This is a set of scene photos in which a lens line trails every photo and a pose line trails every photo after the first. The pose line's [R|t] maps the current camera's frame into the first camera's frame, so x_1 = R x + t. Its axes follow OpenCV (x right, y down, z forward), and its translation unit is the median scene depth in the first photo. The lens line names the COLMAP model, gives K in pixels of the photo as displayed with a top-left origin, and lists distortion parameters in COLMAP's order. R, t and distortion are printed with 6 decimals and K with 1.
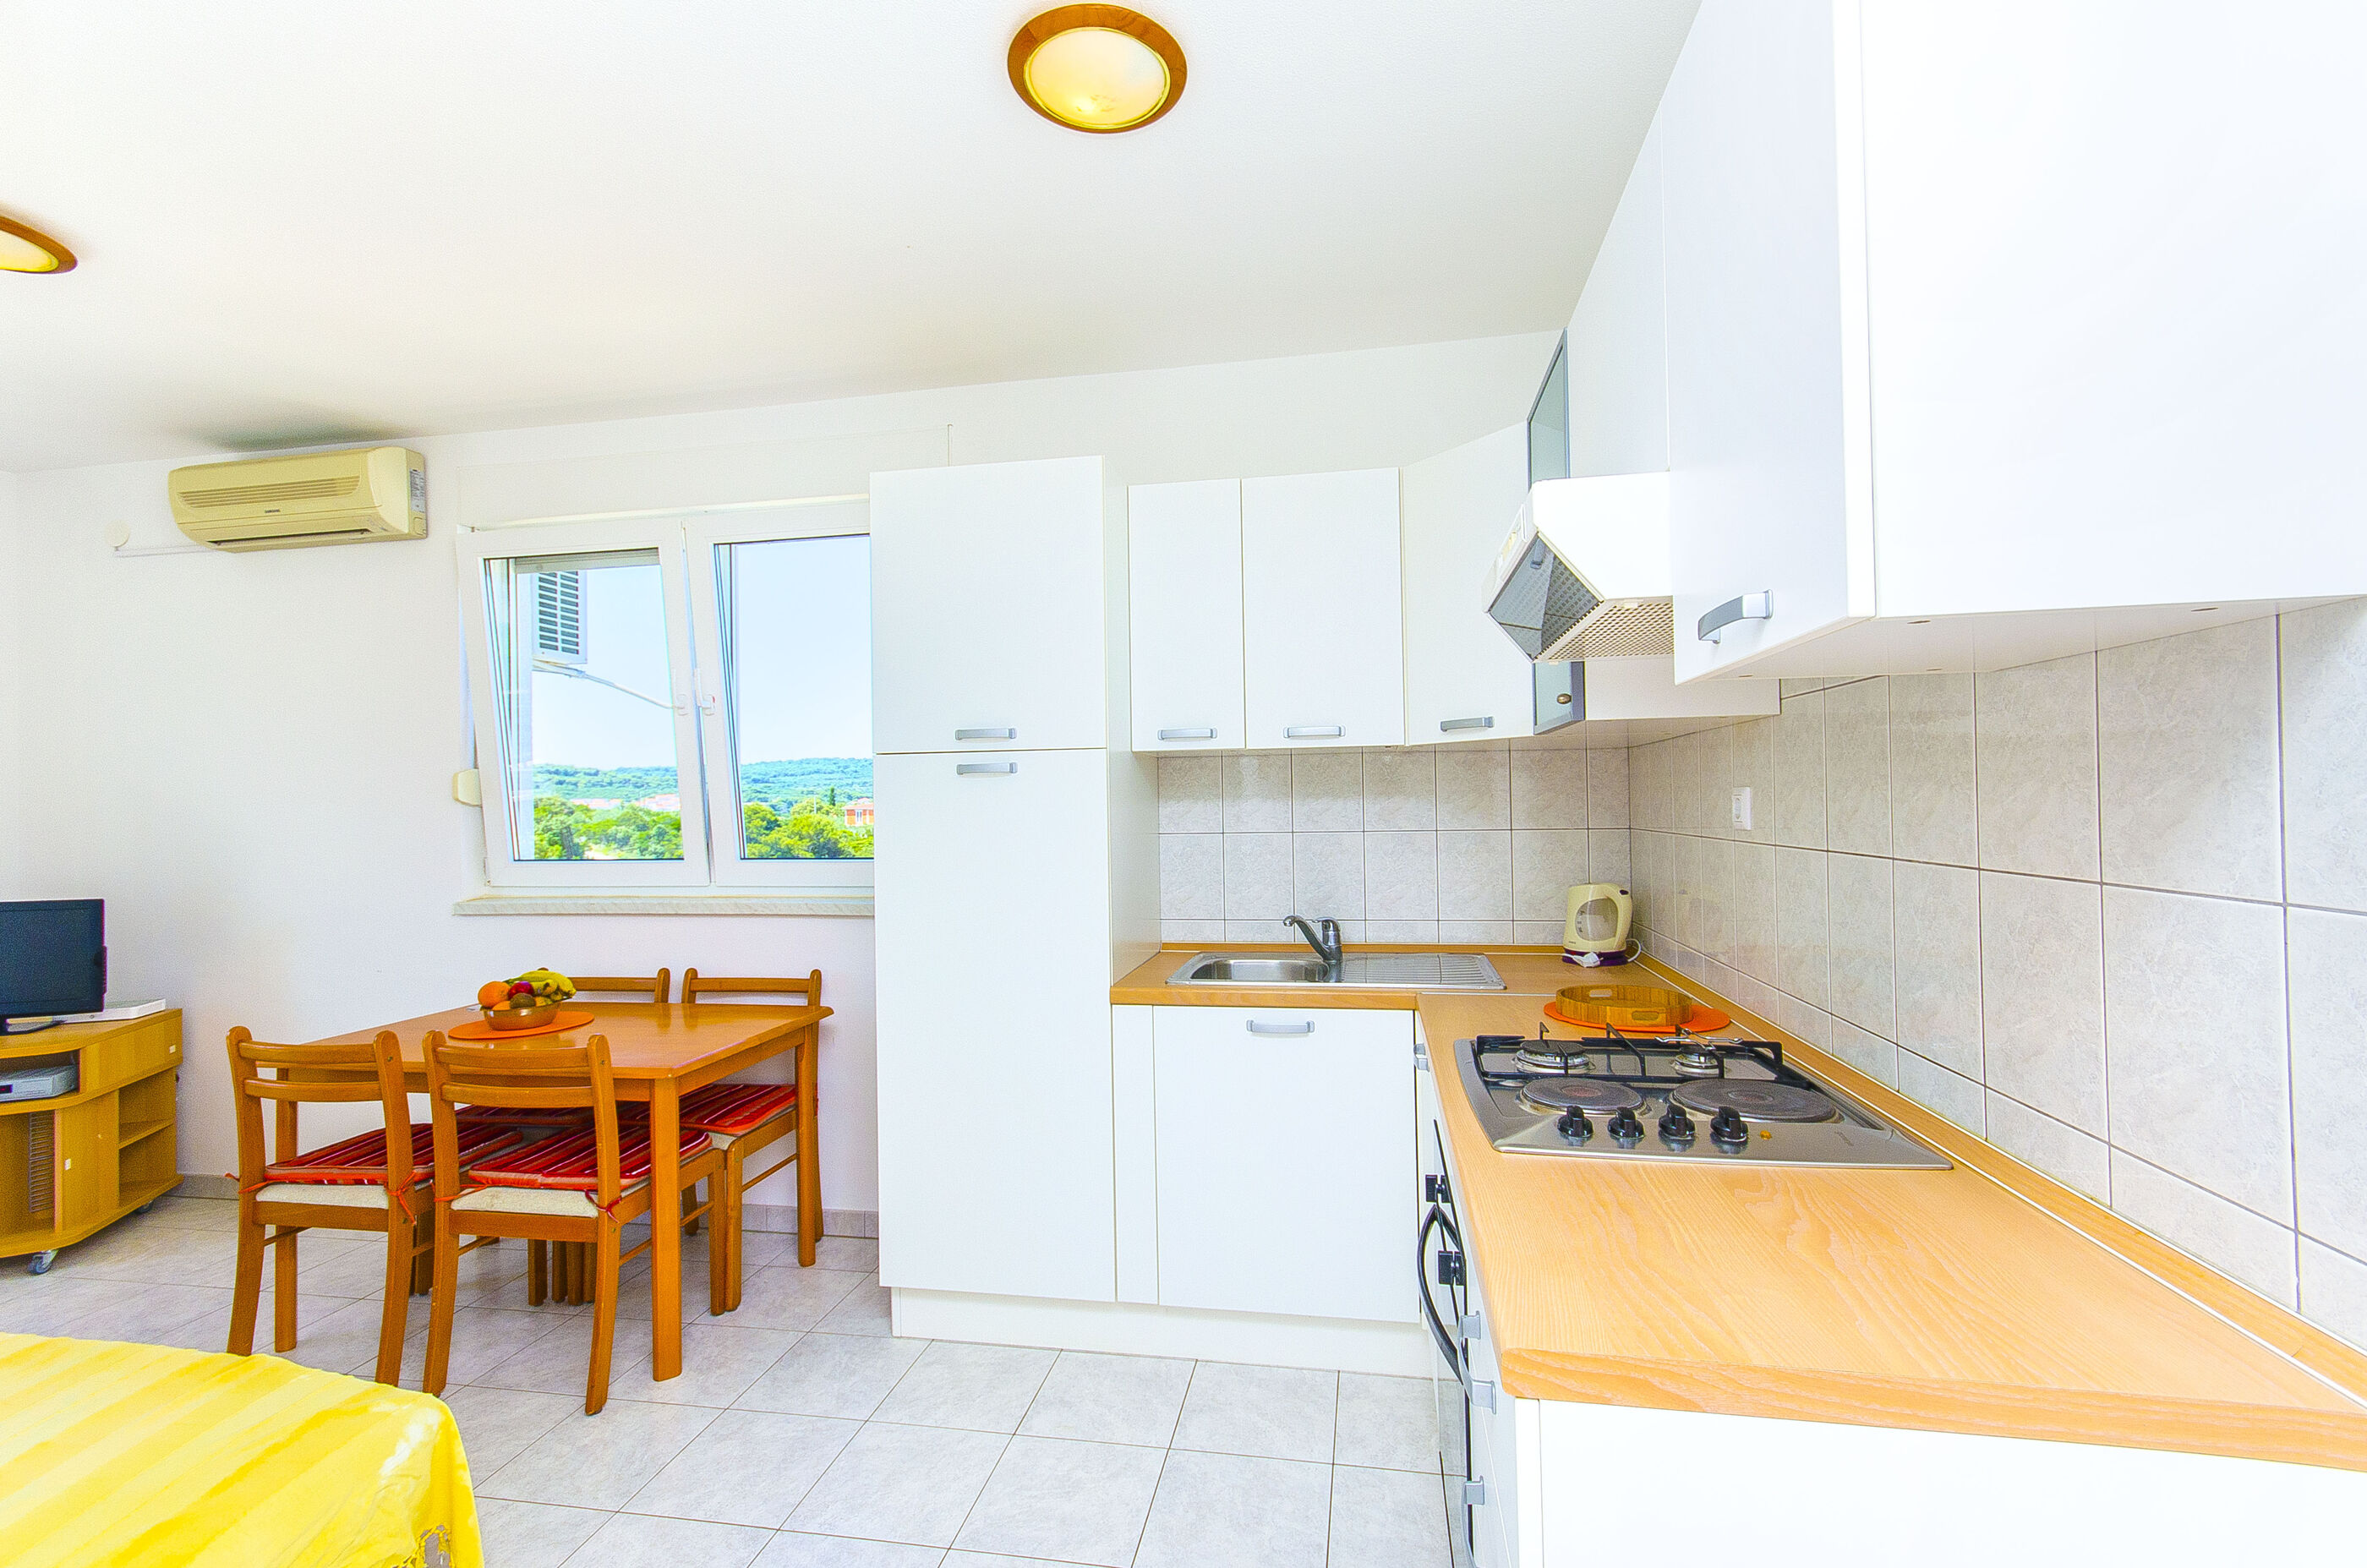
lens RADIAL K [[1057.2, 0, 1173.1], [0, 1057.2, 814.6], [0, 0, 1]] dist [0.001643, -0.000197]
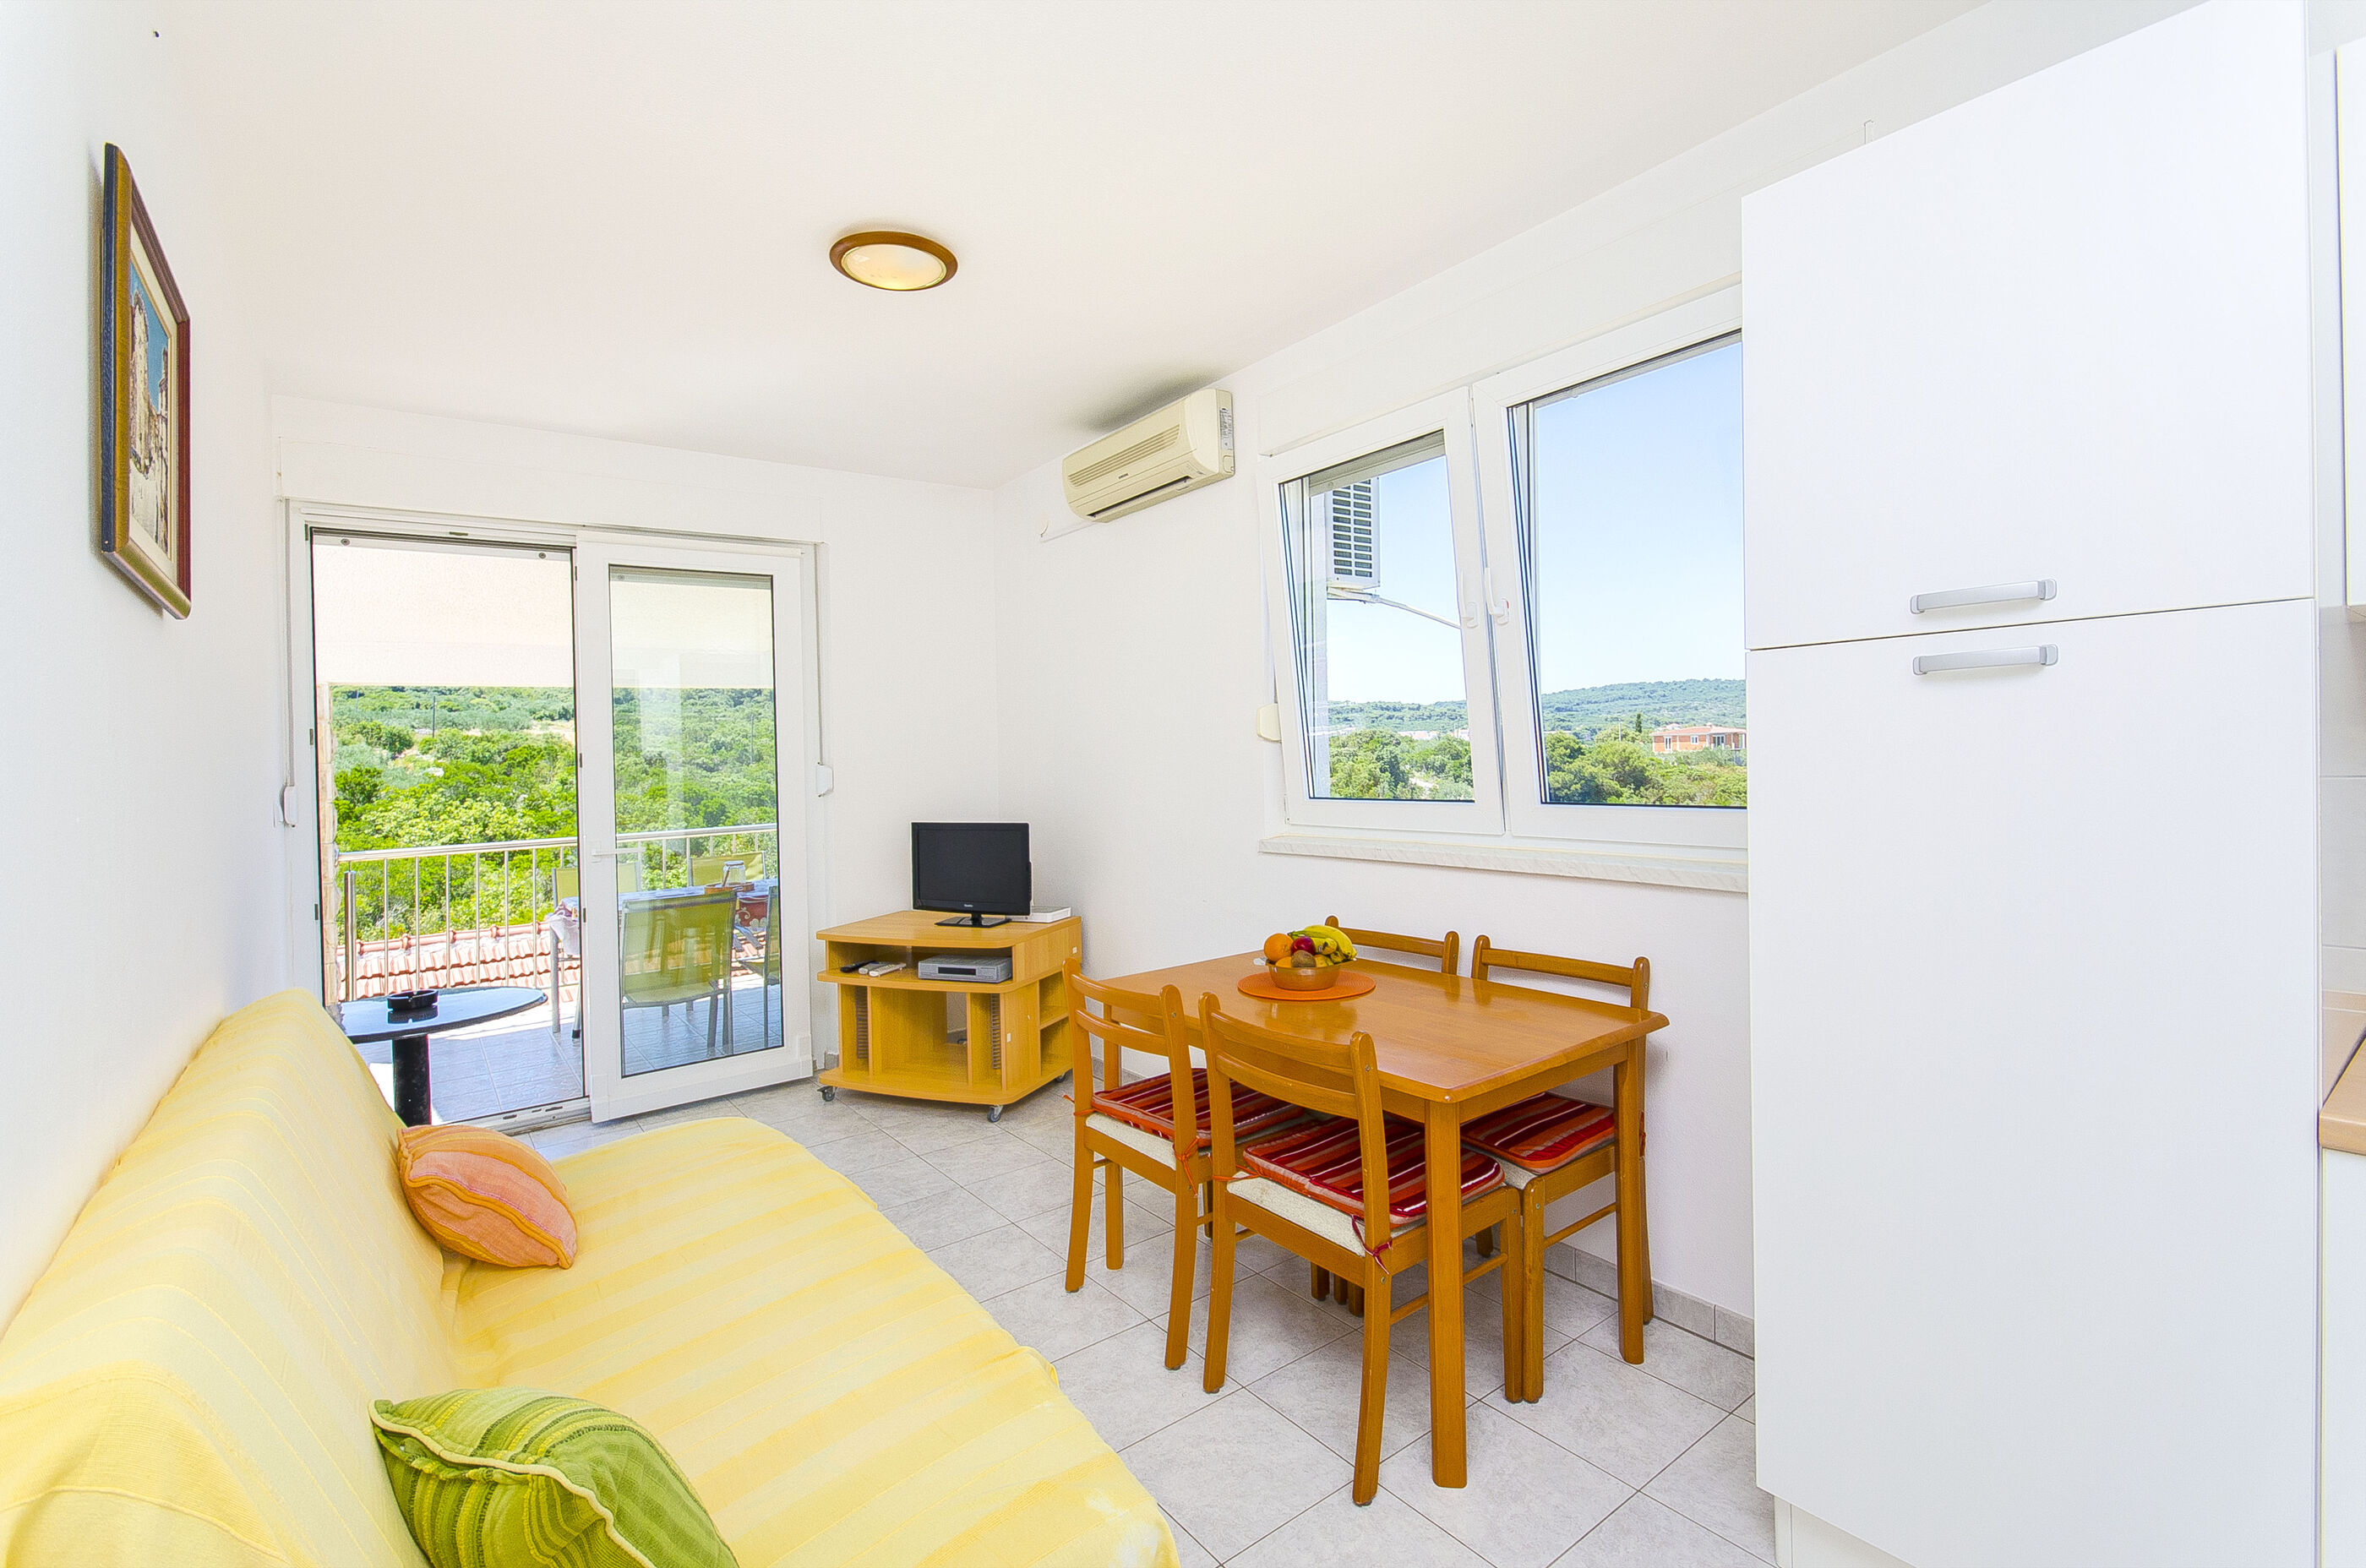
lens RADIAL K [[1019.5, 0, 1183.0], [0, 1019.5, 784.0], [0, 0, 1]] dist [0.002874, 0.000097]
pose [[0.745662, 0.011984, -0.666217, -0.104972], [0.015279, 0.999268, 0.035076, -0.003690], [0.666149, -0.036334, 0.744933, 0.264544]]
